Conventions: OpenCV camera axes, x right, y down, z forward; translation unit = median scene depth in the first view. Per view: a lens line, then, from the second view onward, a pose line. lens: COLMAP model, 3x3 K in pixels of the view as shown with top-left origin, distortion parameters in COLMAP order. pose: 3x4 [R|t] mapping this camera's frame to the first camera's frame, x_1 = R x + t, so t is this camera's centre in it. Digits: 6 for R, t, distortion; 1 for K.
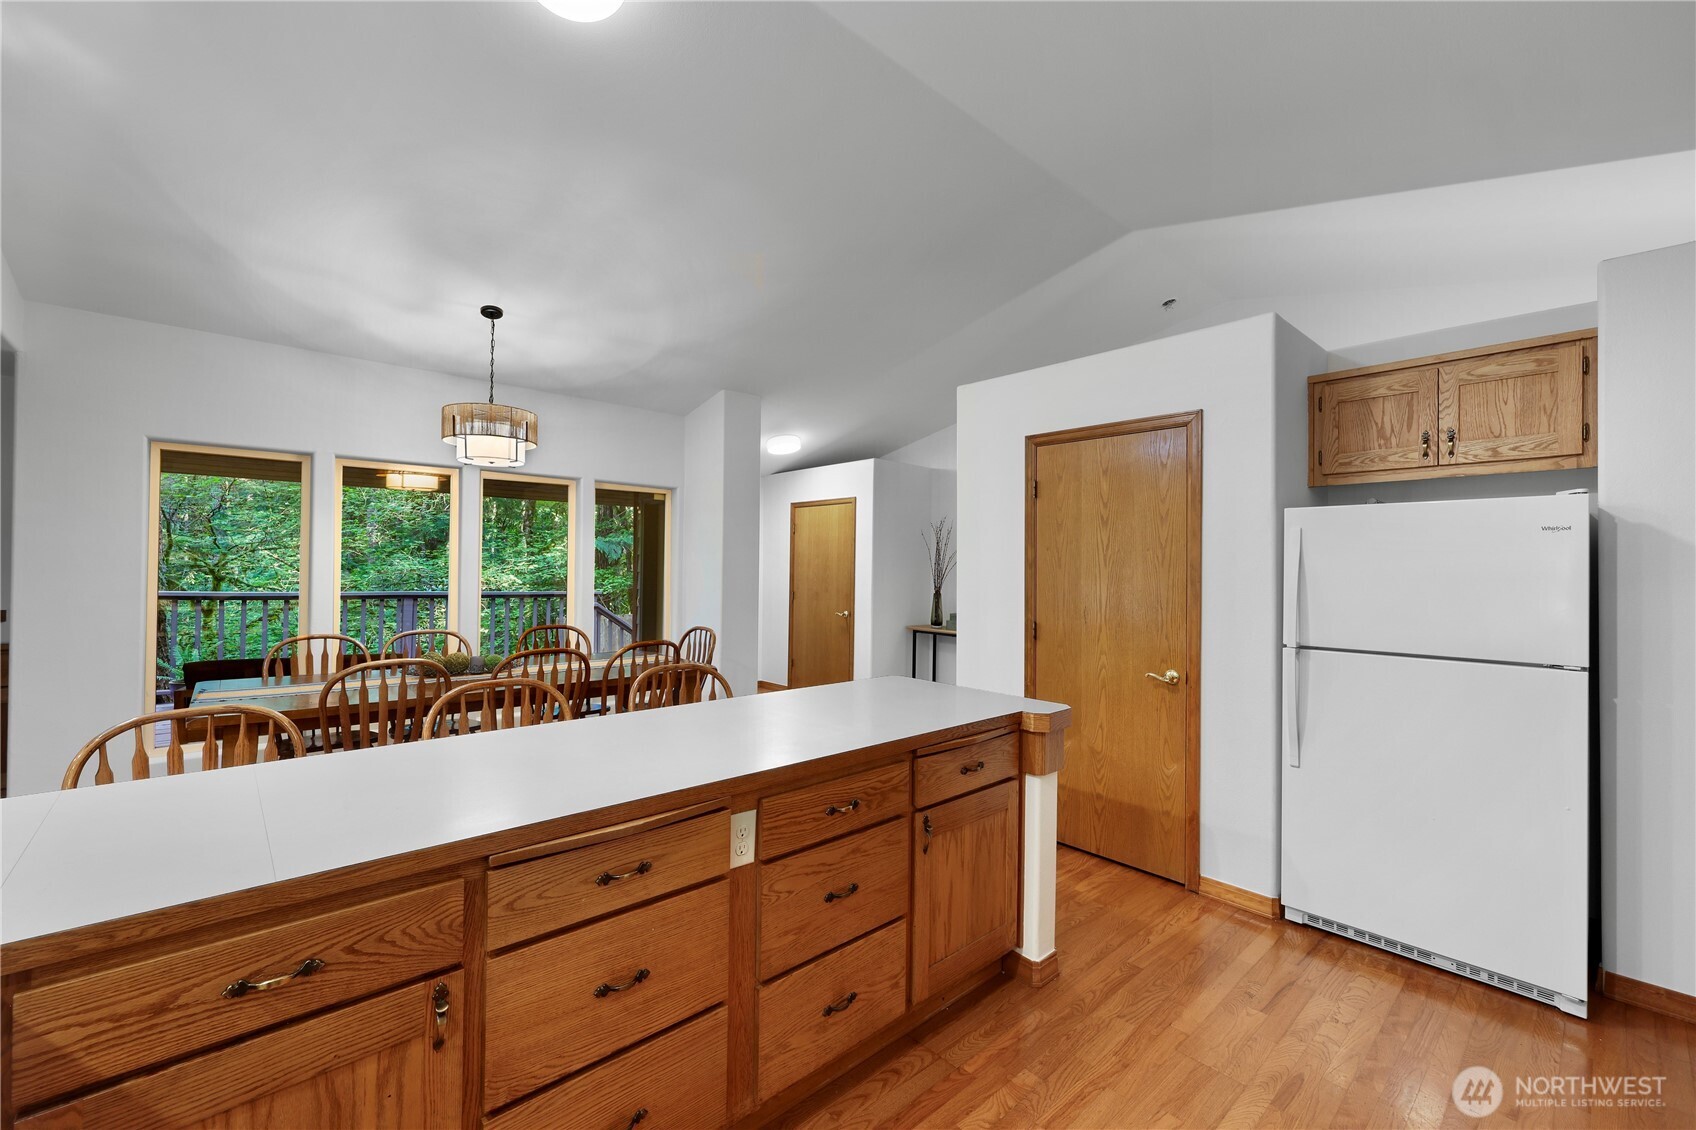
lens RADIAL K [[698.9, 0, 826.4], [0, 698.9, 564.6], [0, 0, 1]] dist [-0.009934, -0.000112]
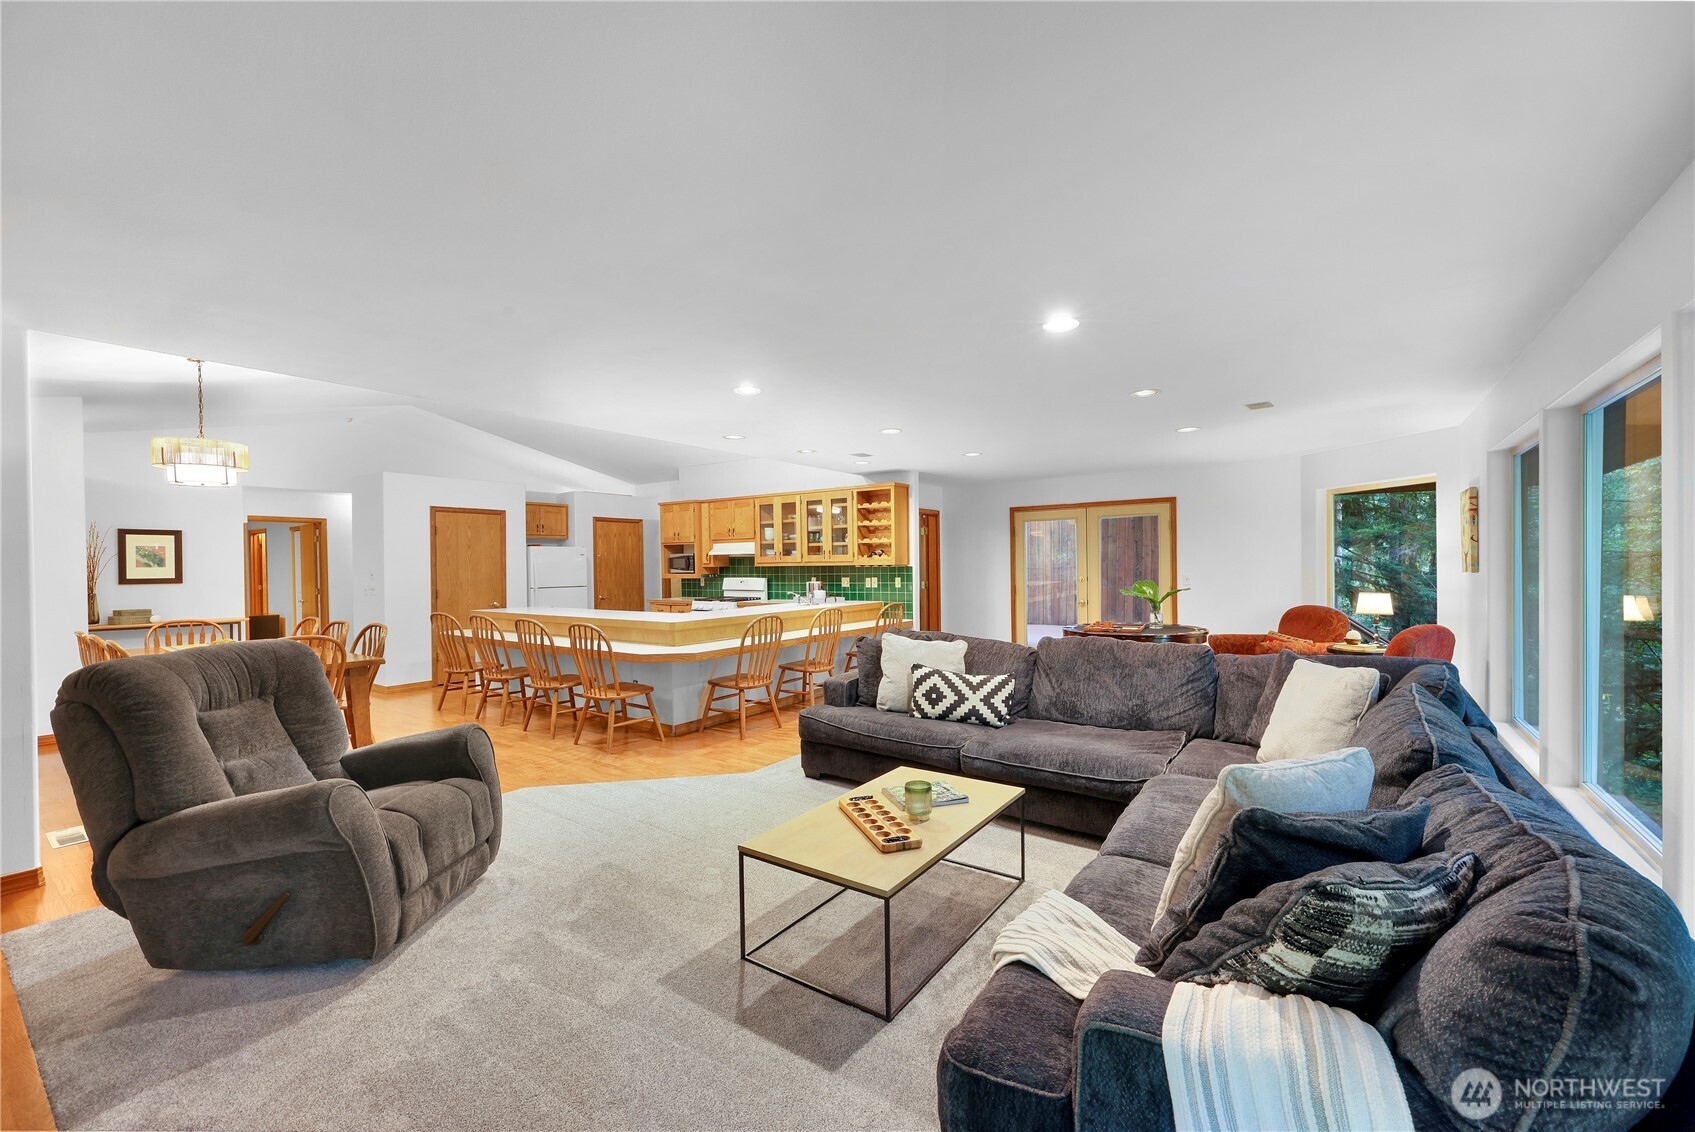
lens RADIAL K [[695.4, 0, 847.5], [0, 695.4, 566.0], [0, 0, 1]] dist [0.007973, 0.000141]
pose [[-0.223157, -0.011572, 0.974714, -2.827957], [0.003992, 0.999910, 0.012786, -0.024838], [-0.974774, 0.006744, -0.223091, 0.286297]]
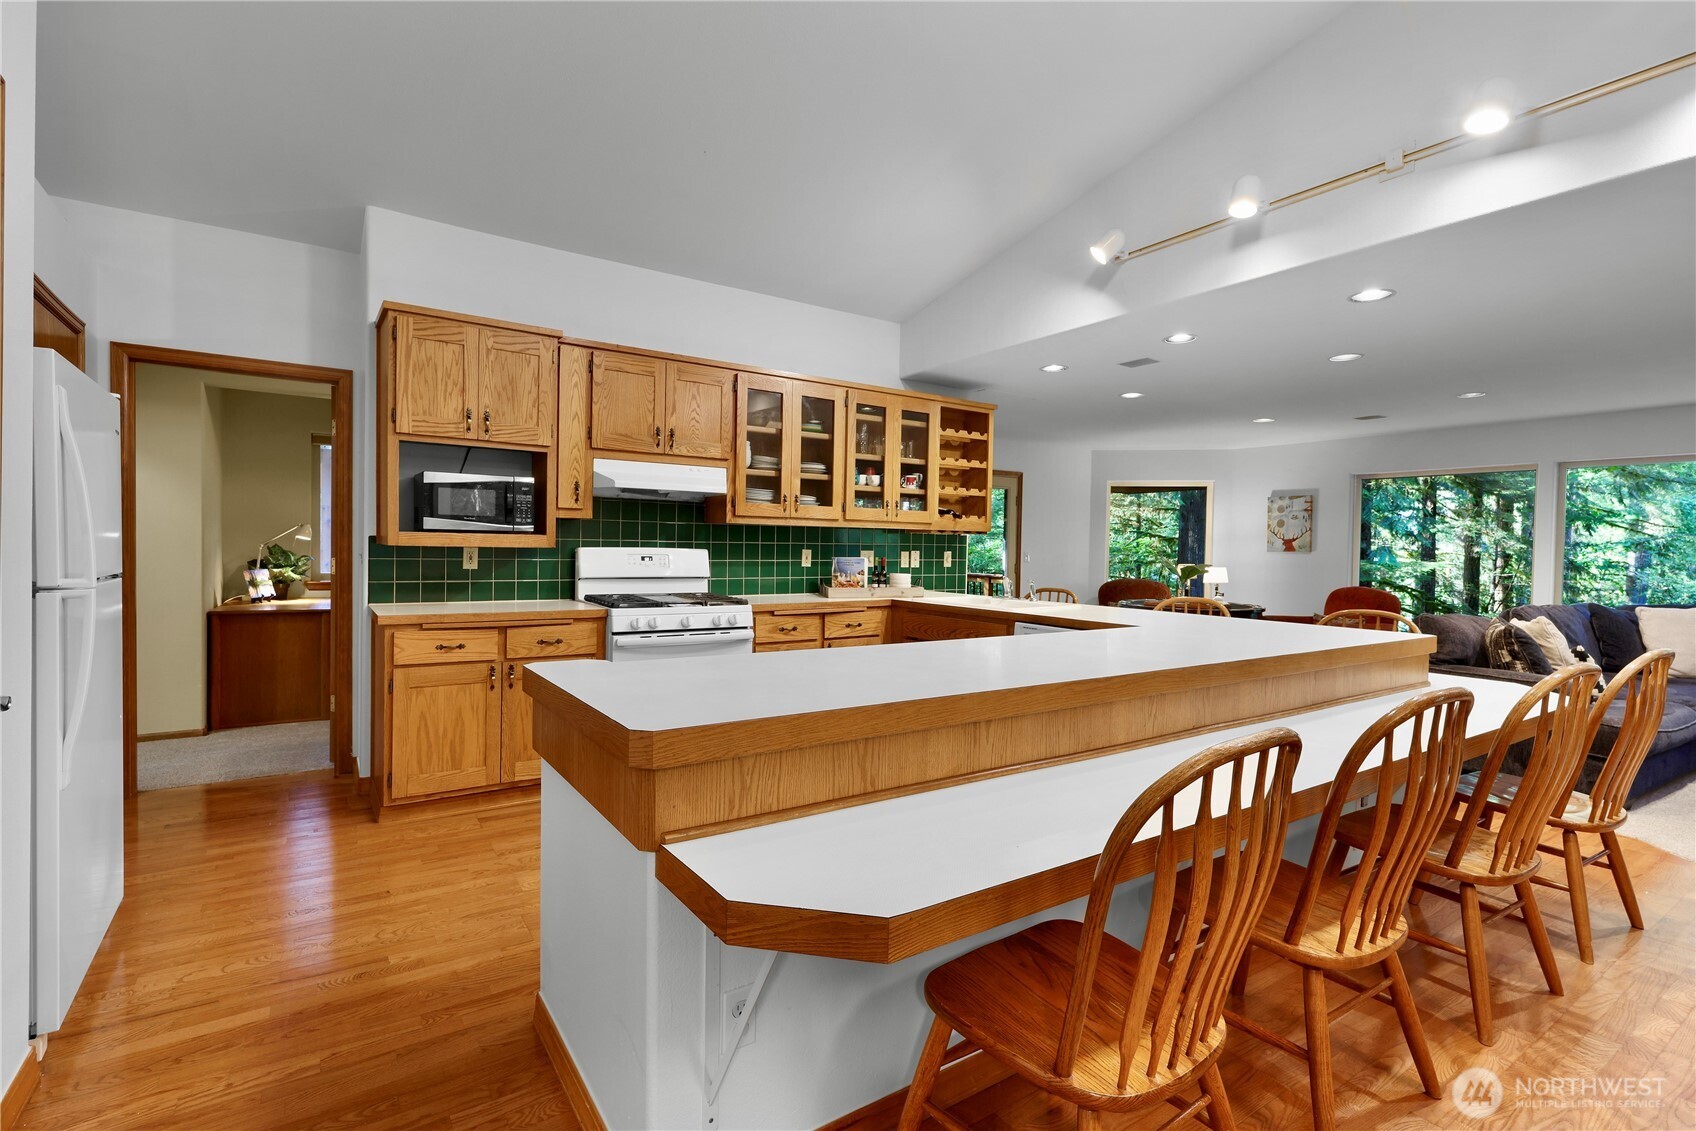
lens RADIAL K [[789.1, 0, 844.7], [0, 789.1, 569.9], [0, 0, 1]] dist [0.002136, -0.000383]
pose [[-0.991294, -0.033457, 0.127347, -0.078198], [-0.030234, 0.999174, 0.027152, 0.059999], [-0.128150, 0.023066, -0.991487, 1.564793]]
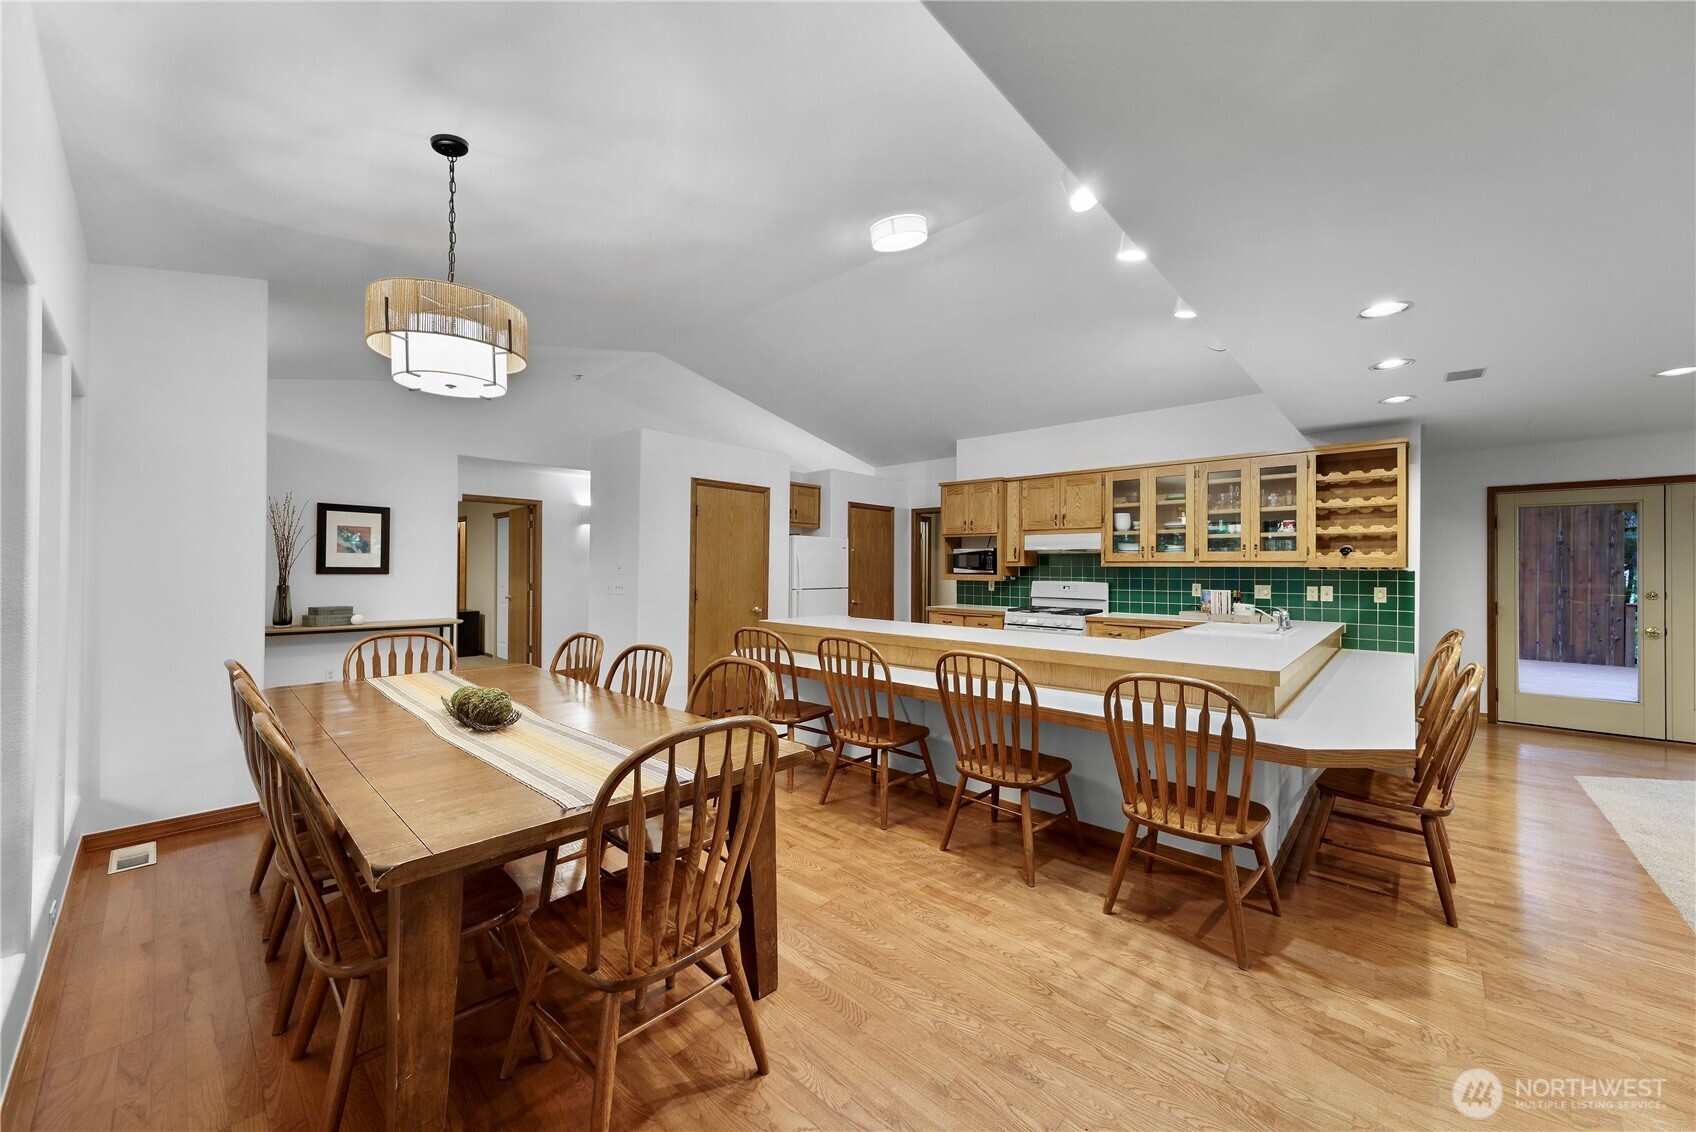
lens RADIAL K [[633.4, 0, 851.5], [0, 633.4, 558.4], [0, 0, 1]] dist [0.007533, -0.000029]
pose [[-0.108036, 0.002946, 0.994143, -1.626255], [-0.013767, 0.999895, -0.004460, 0.009677], [-0.994052, -0.014168, -0.107985, 1.040298]]
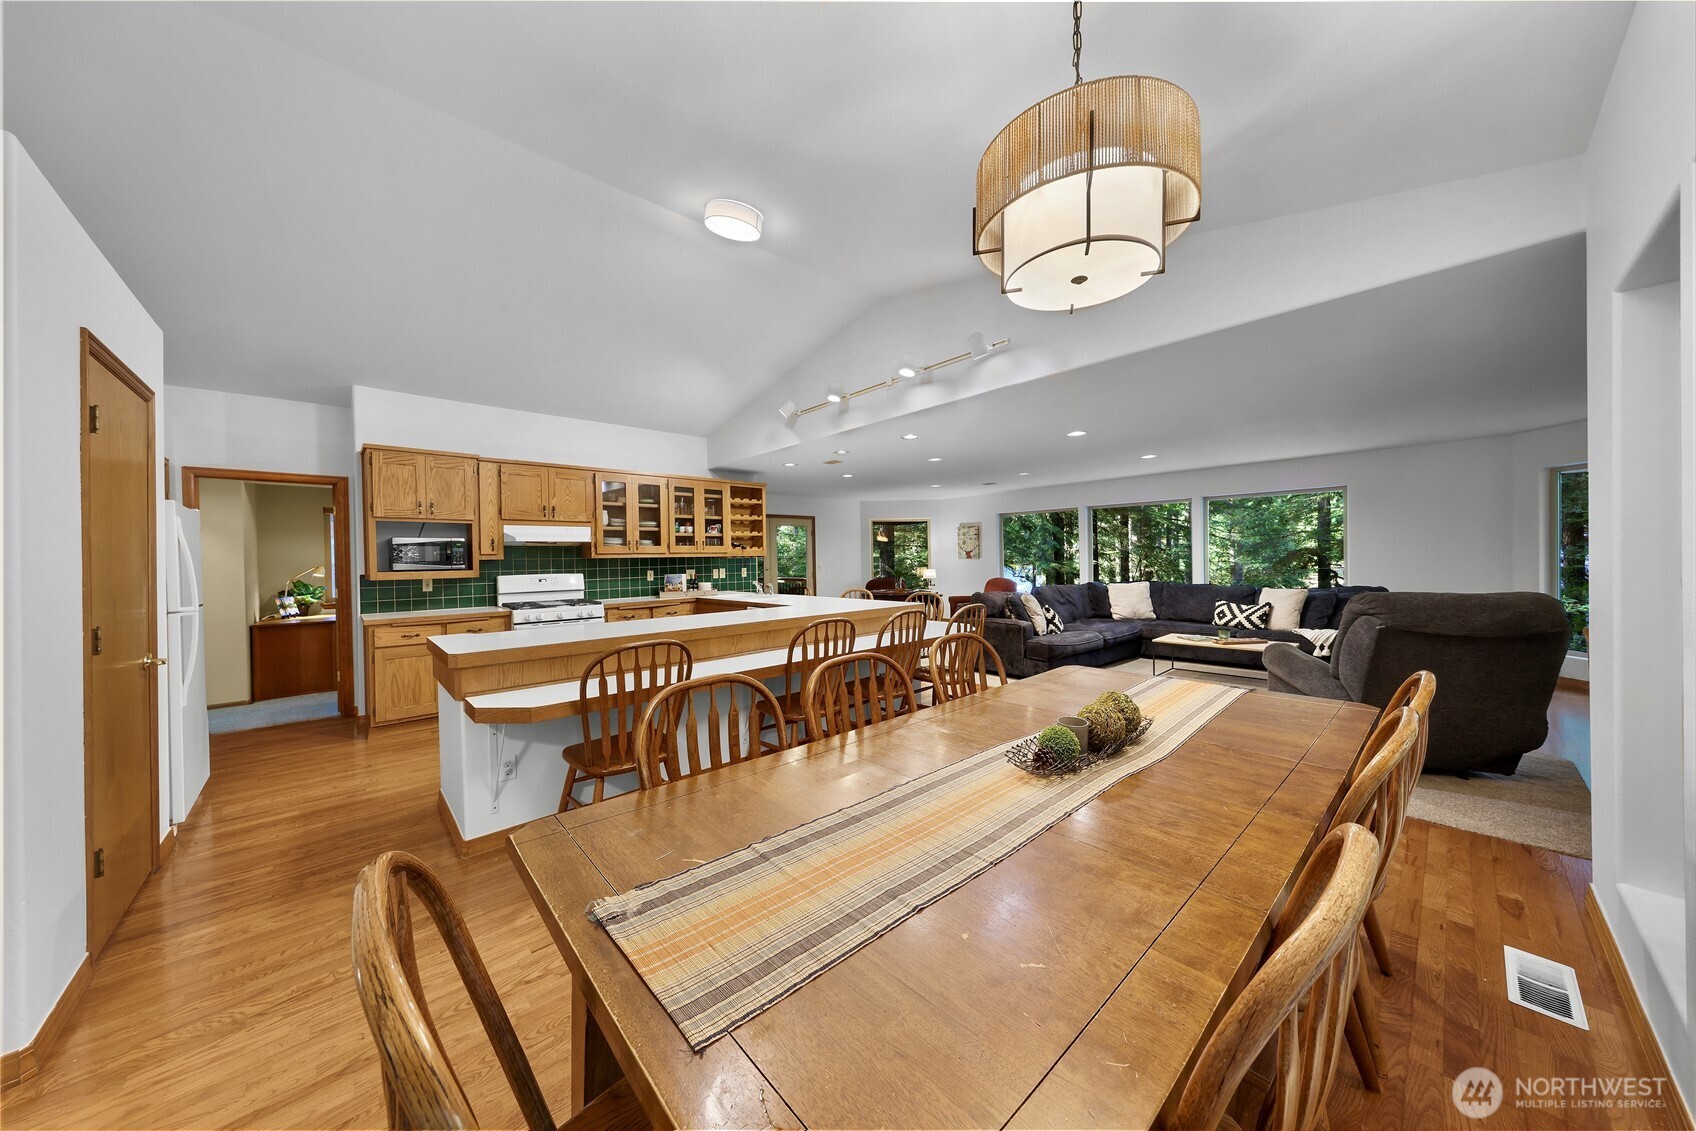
lens RADIAL K [[552.2, 0, 848.0], [0, 552.2, 565.5], [0, 0, 1]] dist [0.000208, 0.000059]
pose [[-0.999590, 0.006404, -0.027915, -0.488233], [0.006166, 0.999944, 0.008601, 0.030038], [0.027968, 0.008425, -0.999573, 1.991457]]
